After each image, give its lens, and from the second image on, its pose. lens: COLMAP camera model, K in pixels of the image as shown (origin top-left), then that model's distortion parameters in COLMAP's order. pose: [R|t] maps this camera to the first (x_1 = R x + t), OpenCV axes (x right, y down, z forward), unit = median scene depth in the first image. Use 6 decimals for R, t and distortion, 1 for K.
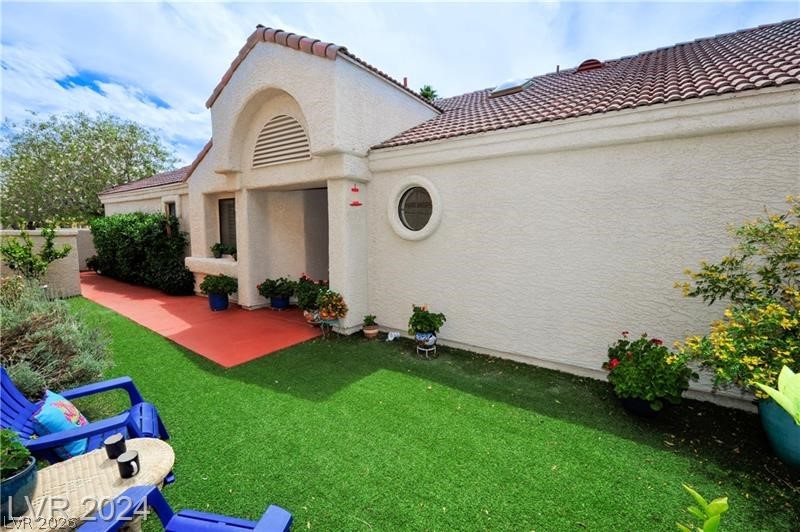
lens RADIAL K [[346.9, 0, 398.7], [0, 346.9, 270.7], [0, 0, 1]] dist [-0.006437, -0.005623]
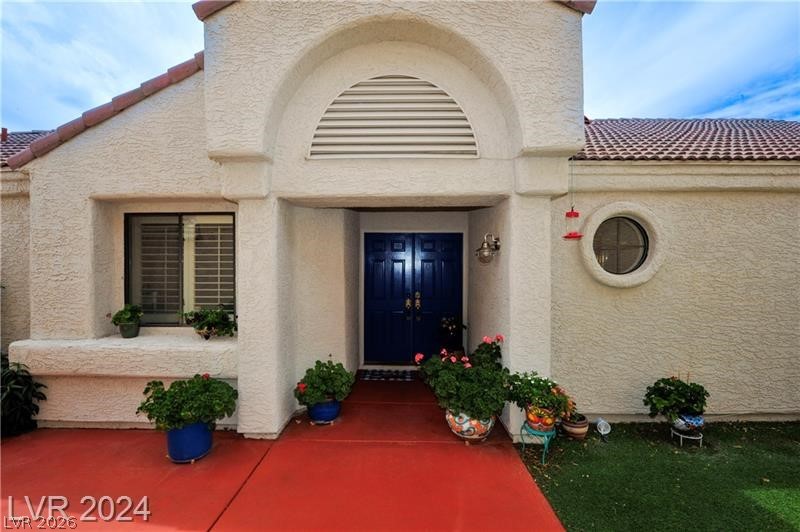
lens RADIAL K [[357.9, 0, 397.9], [0, 357.9, 269.9], [0, 0, 1]] dist [-0.004986, -0.006155]
pose [[0.825651, -0.016162, 0.563950, -0.619669], [0.072491, 0.994343, -0.077633, -0.079297], [-0.559505, 0.104979, 0.822152, 0.505008]]
